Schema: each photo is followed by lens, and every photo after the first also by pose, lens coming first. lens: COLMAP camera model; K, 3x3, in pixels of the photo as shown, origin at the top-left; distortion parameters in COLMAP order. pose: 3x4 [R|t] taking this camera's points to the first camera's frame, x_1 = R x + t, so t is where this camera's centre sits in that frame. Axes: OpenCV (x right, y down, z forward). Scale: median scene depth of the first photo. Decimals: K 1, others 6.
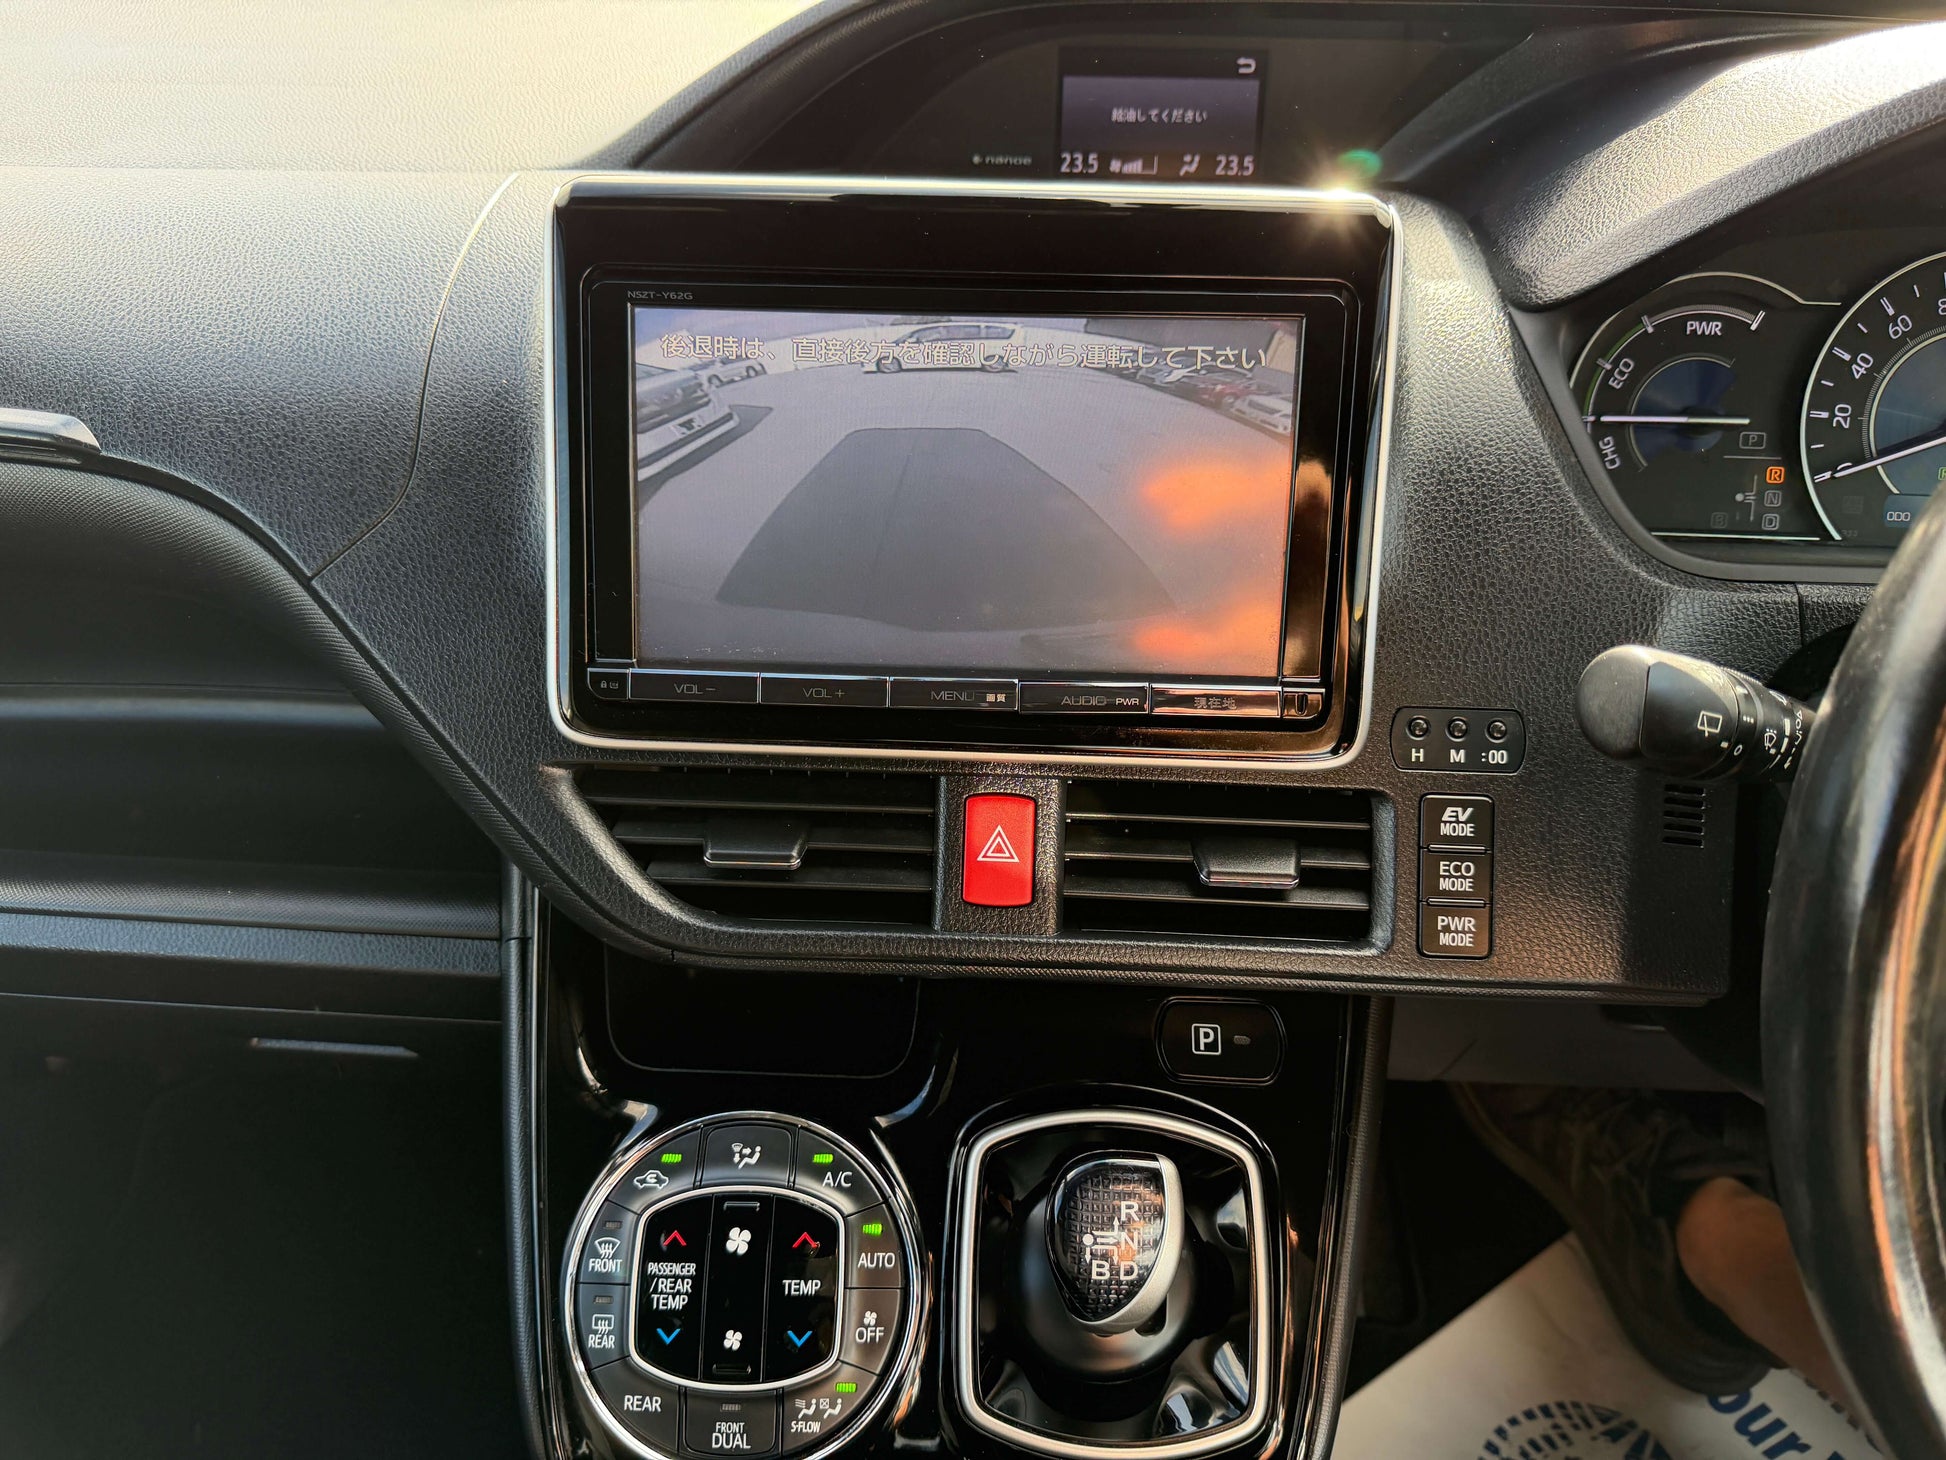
lens RADIAL K [[1376.0, 0, 973.0], [0, 1376.0, 730.0], [0, 0, 1]] dist [0.005132, -0.006954]
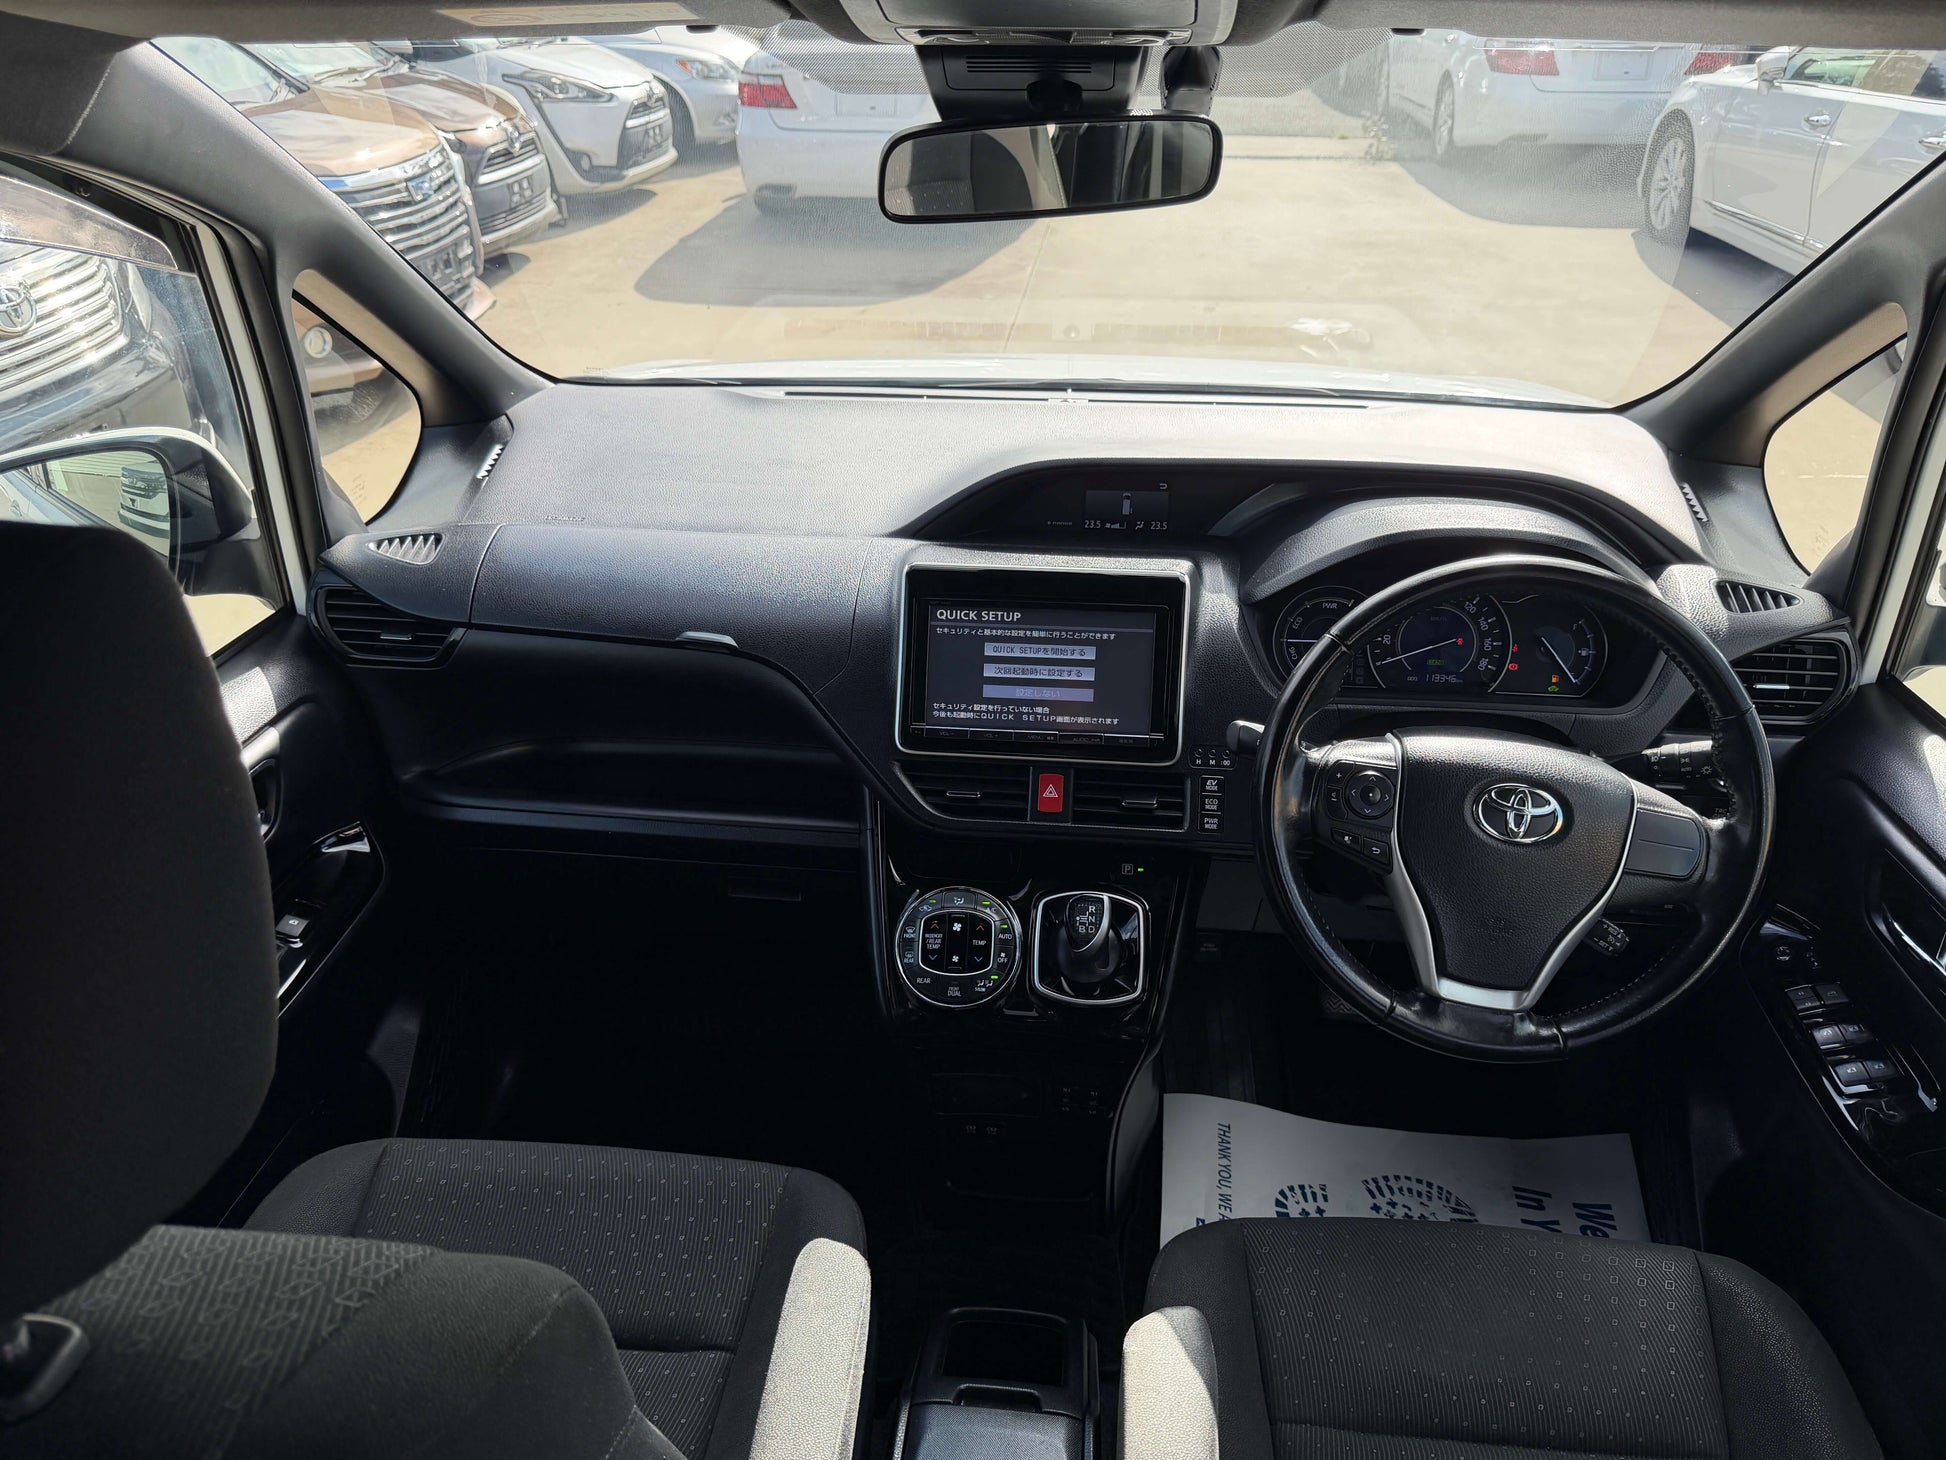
lens RADIAL K [[1376.0, 0, 973.0], [0, 1376.0, 730.0], [0, 0, 1]] dist [0.005132, -0.006954]
pose [[0.998120, 0.017603, -0.058705, 0.022499], [-0.022453, 0.996296, -0.083011, 0.198648], [0.057027, 0.084173, 0.994818, -1.857802]]
